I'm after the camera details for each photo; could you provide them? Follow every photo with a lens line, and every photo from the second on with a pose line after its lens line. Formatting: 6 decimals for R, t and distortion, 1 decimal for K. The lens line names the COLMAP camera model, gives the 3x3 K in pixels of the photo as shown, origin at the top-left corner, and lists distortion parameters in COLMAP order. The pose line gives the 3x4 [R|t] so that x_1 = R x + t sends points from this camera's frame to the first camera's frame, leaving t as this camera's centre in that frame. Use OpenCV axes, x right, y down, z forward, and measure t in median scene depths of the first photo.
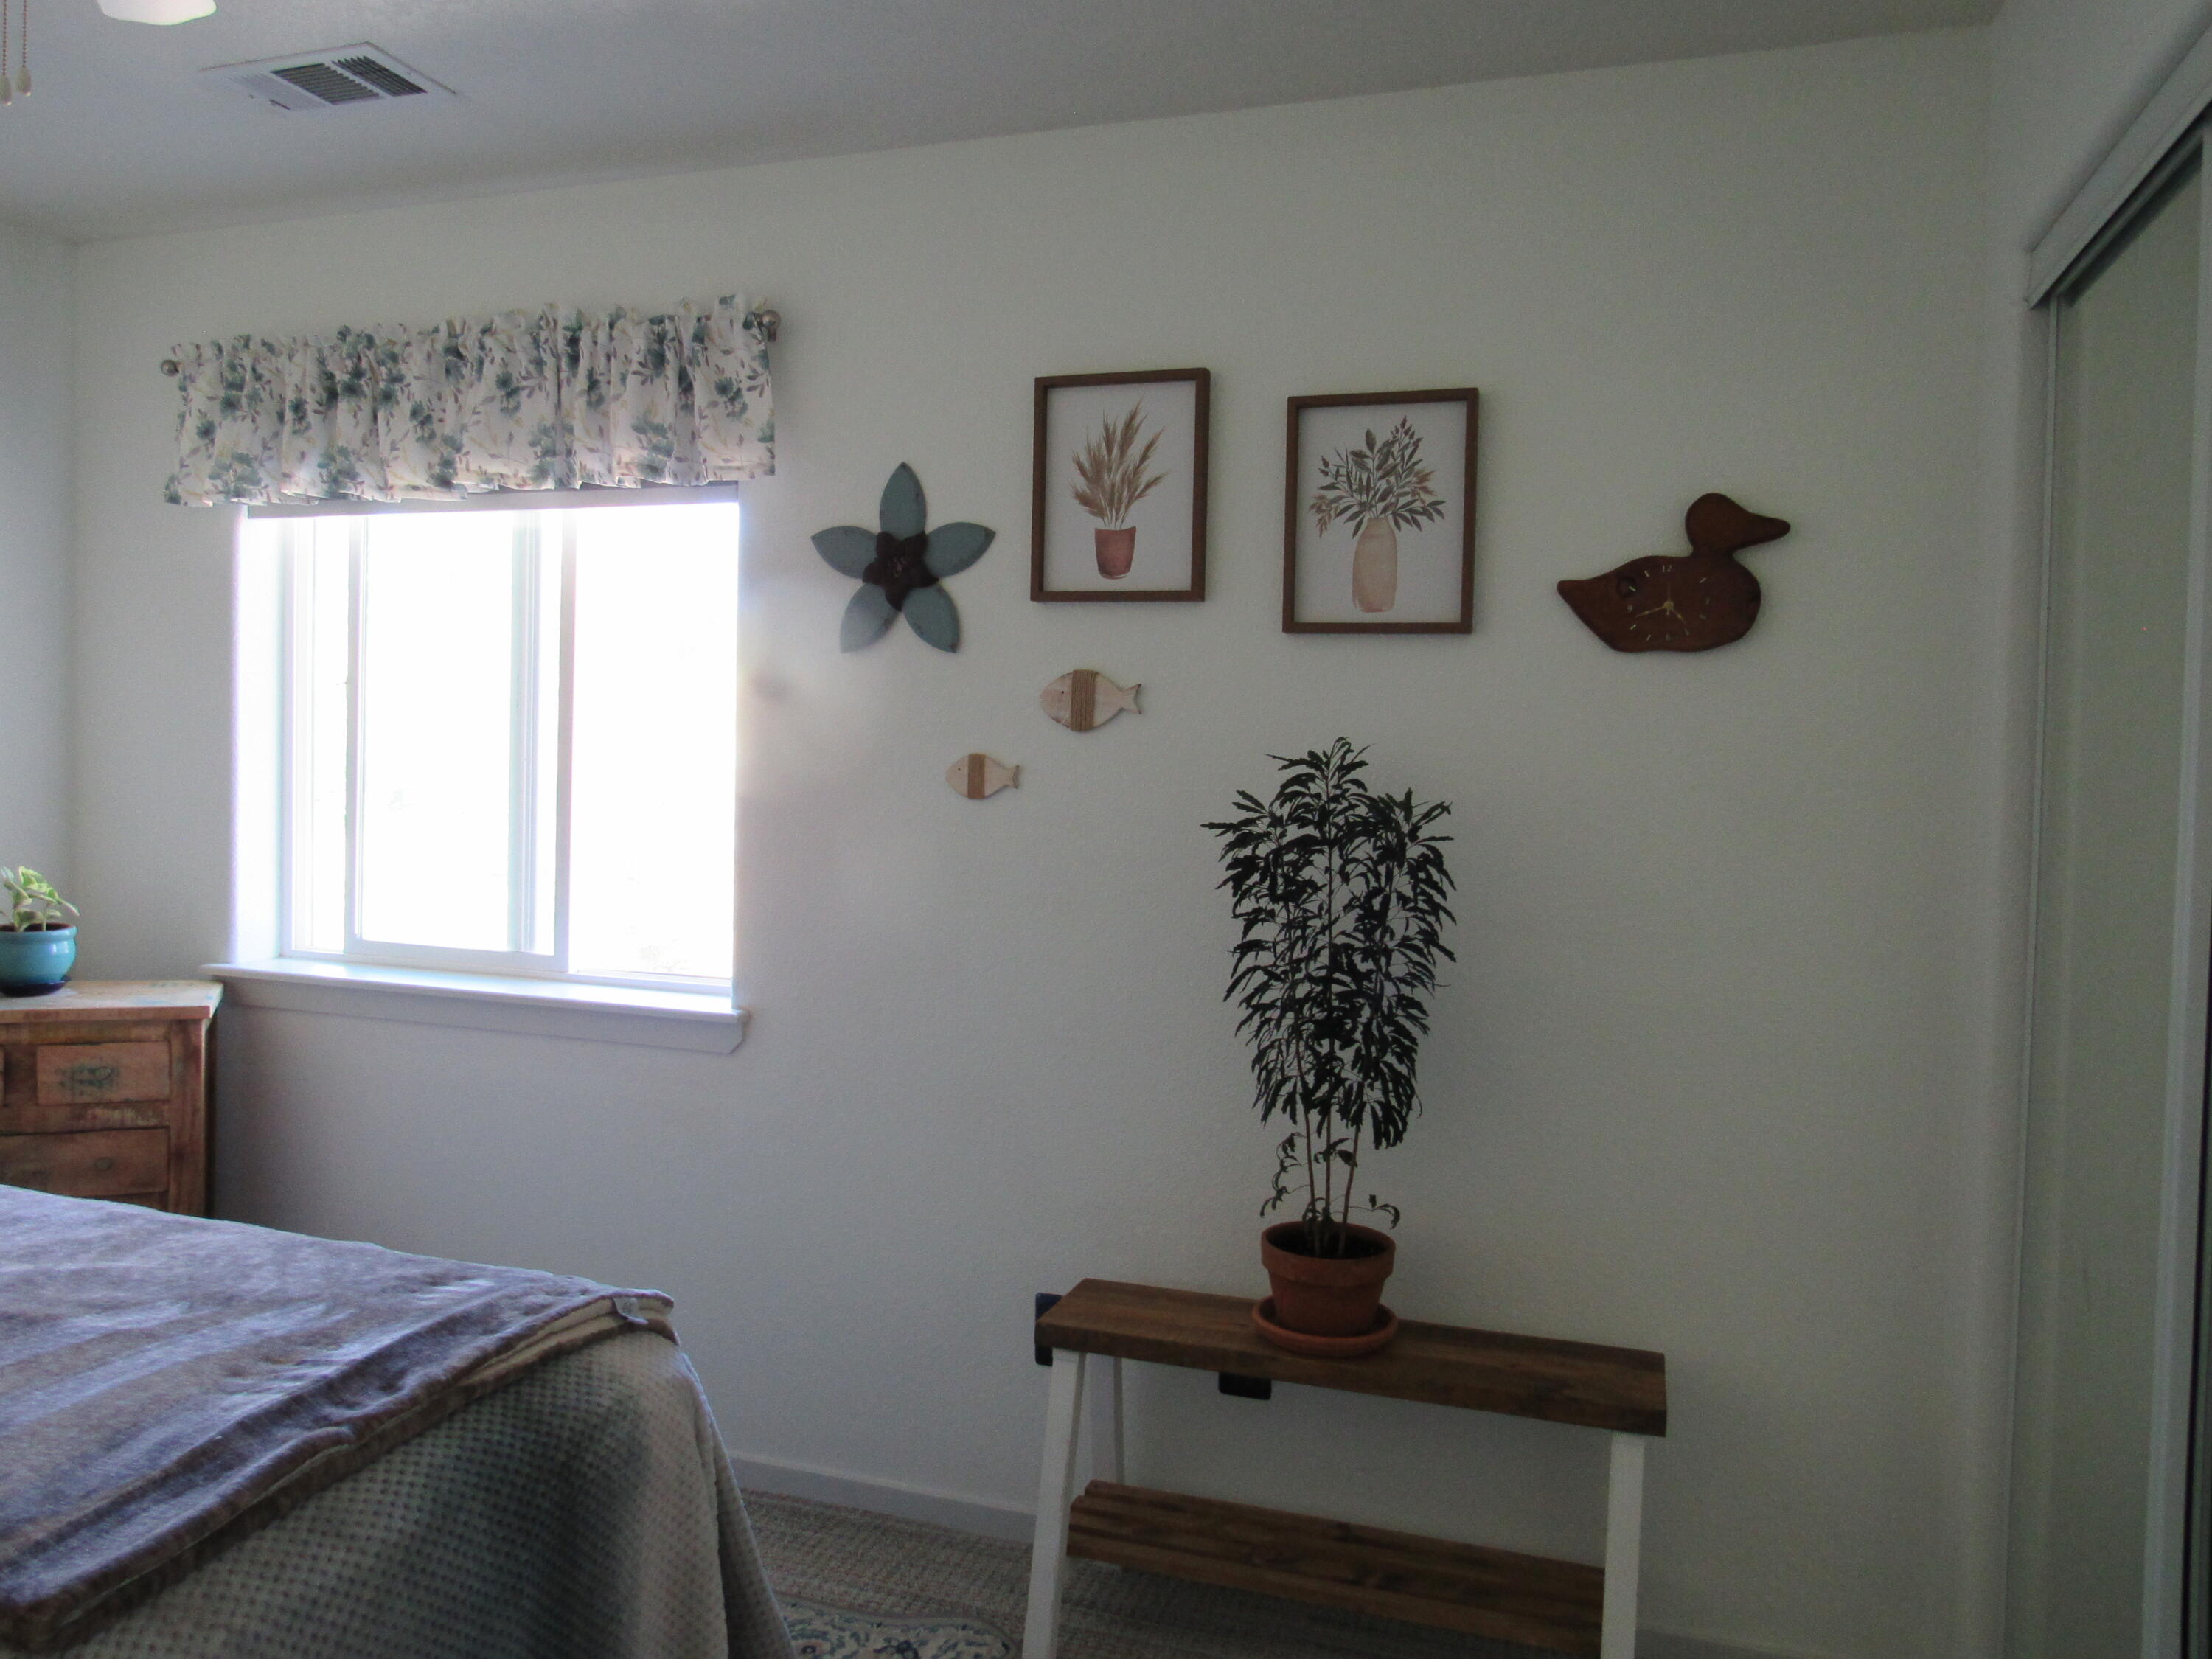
lens RADIAL K [[1558.7, 0, 1119.5], [0, 1558.7, 827.5], [0, 0, 1]] dist [-0.003946, -0.012294]
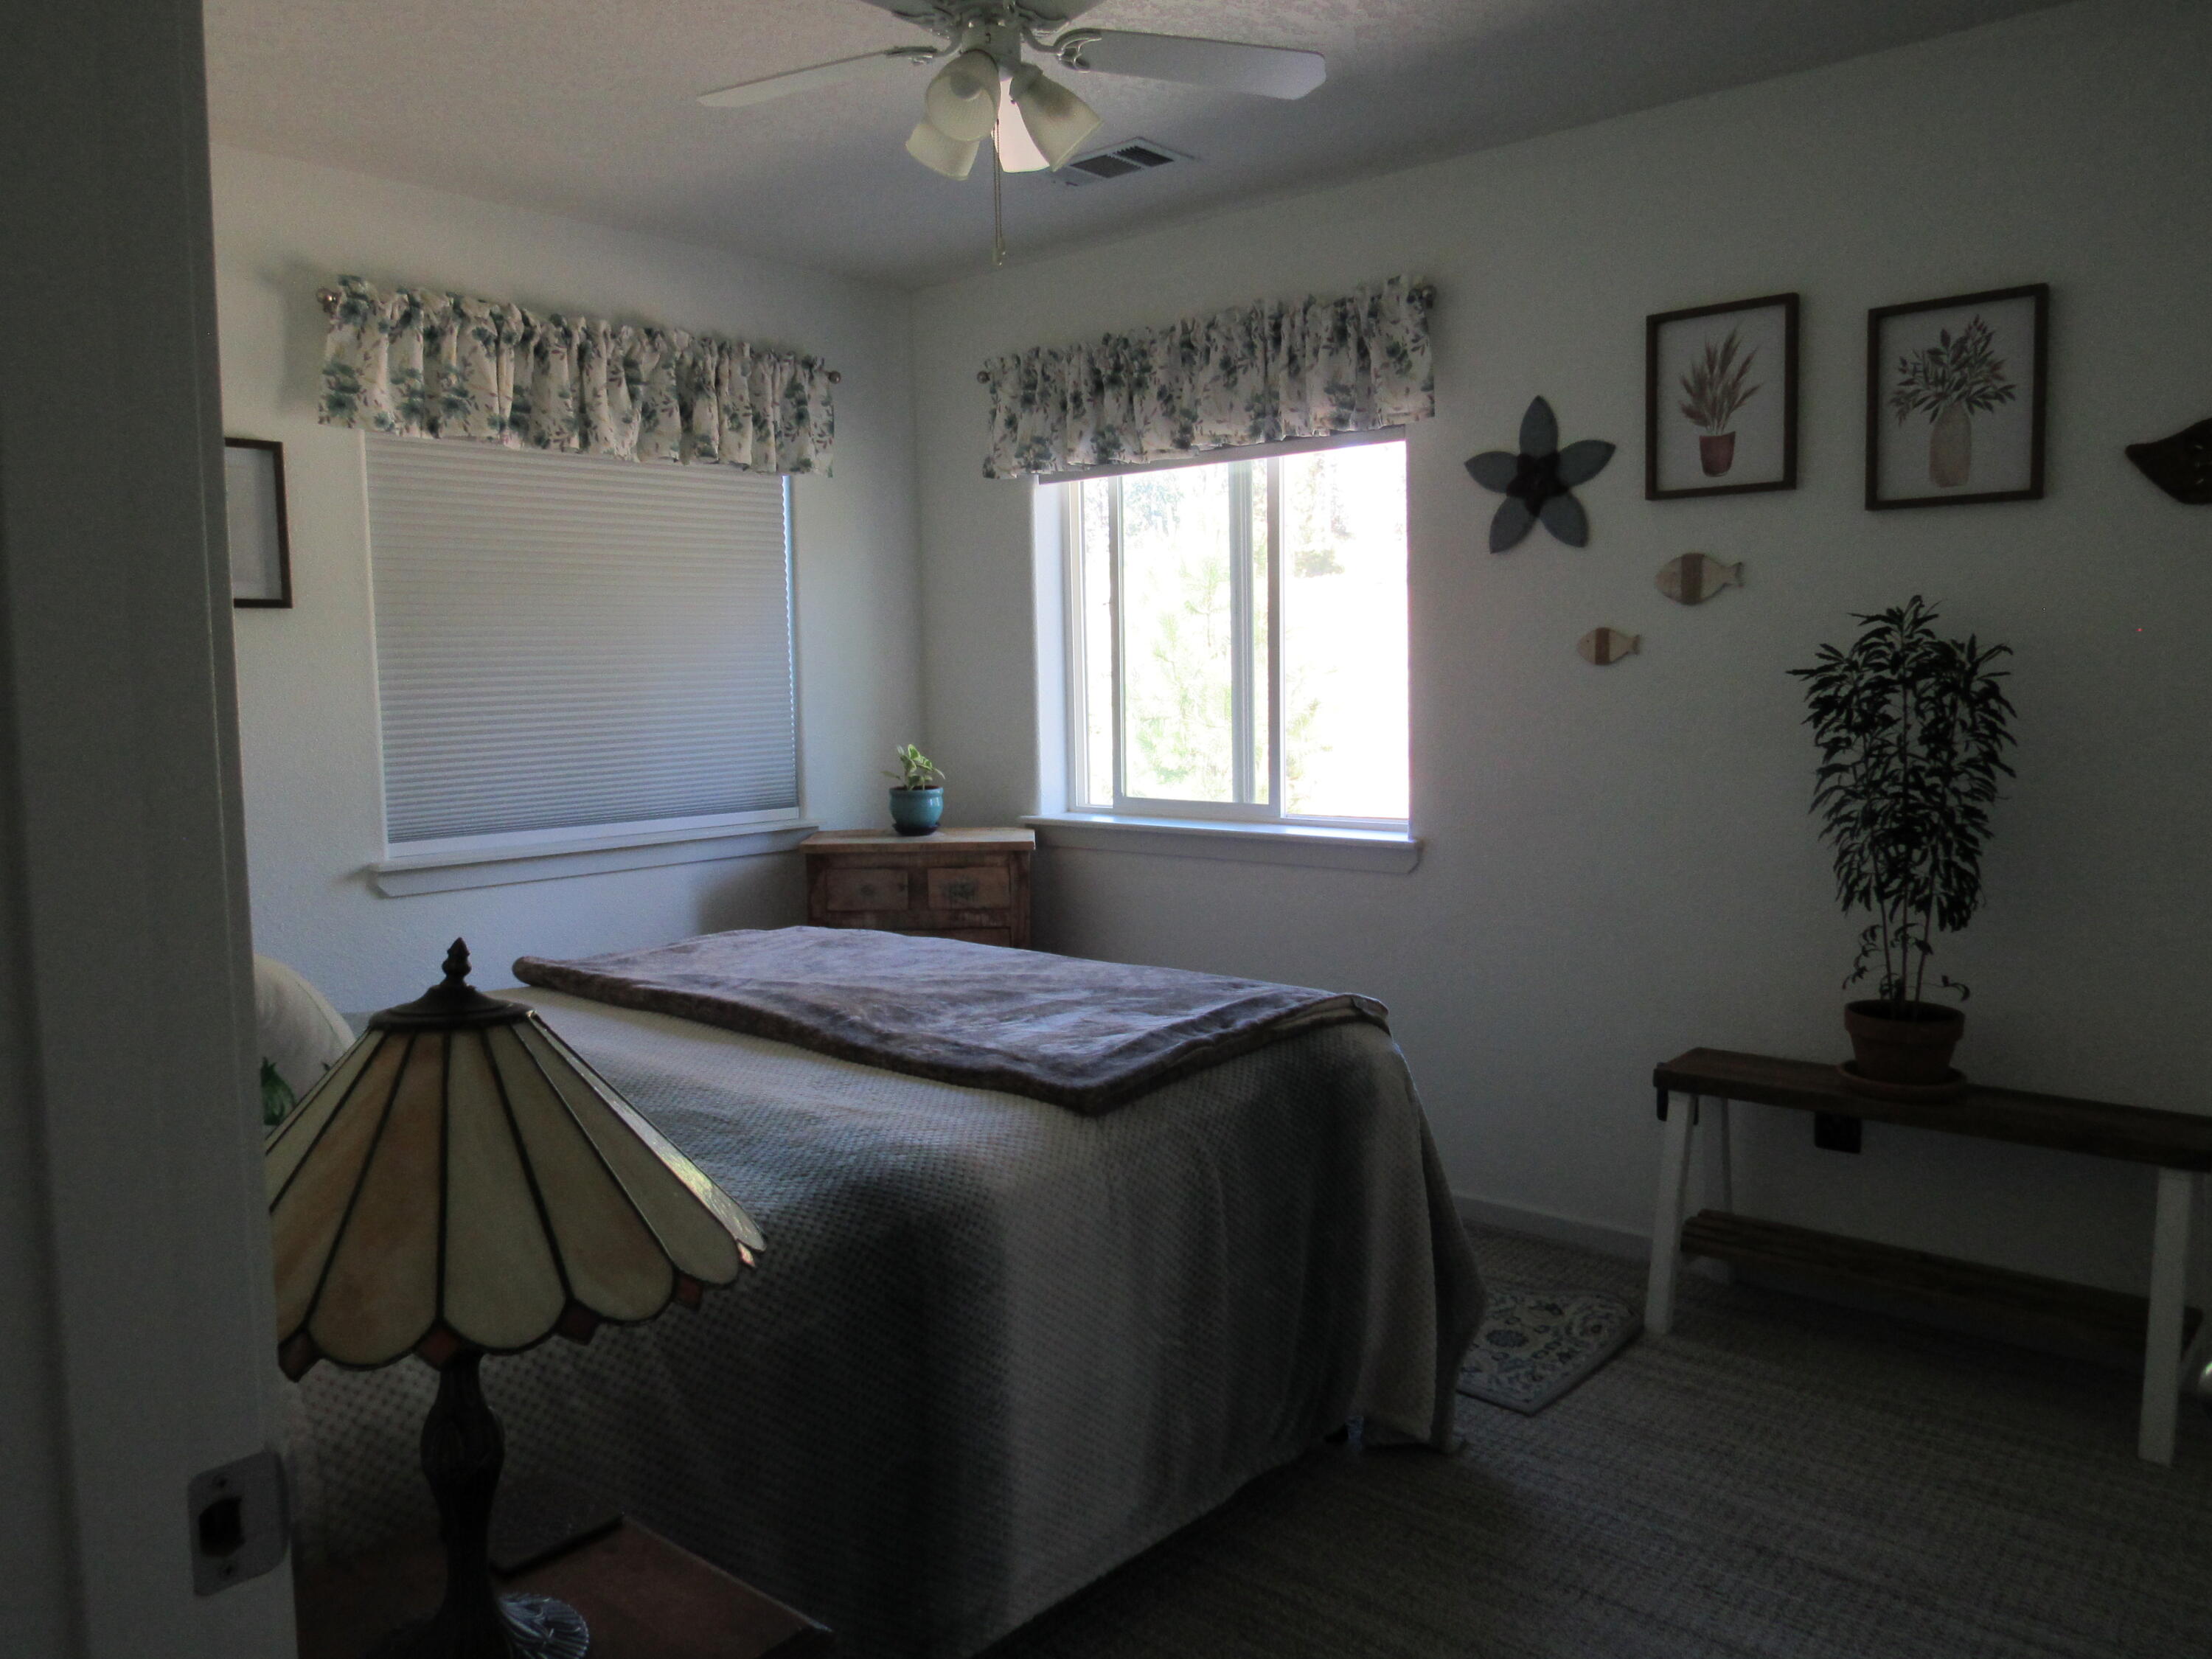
lens RADIAL K [[1636.8, 0, 1107.6], [0, 1636.8, 842.2], [0, 0, 1]] dist [-0.035914, 0.020101]
pose [[0.922748, -0.004993, -0.385371, 0.046254], [0.029067, 0.997970, 0.056668, 0.040035], [0.384306, -0.063492, 0.921020, -0.374042]]
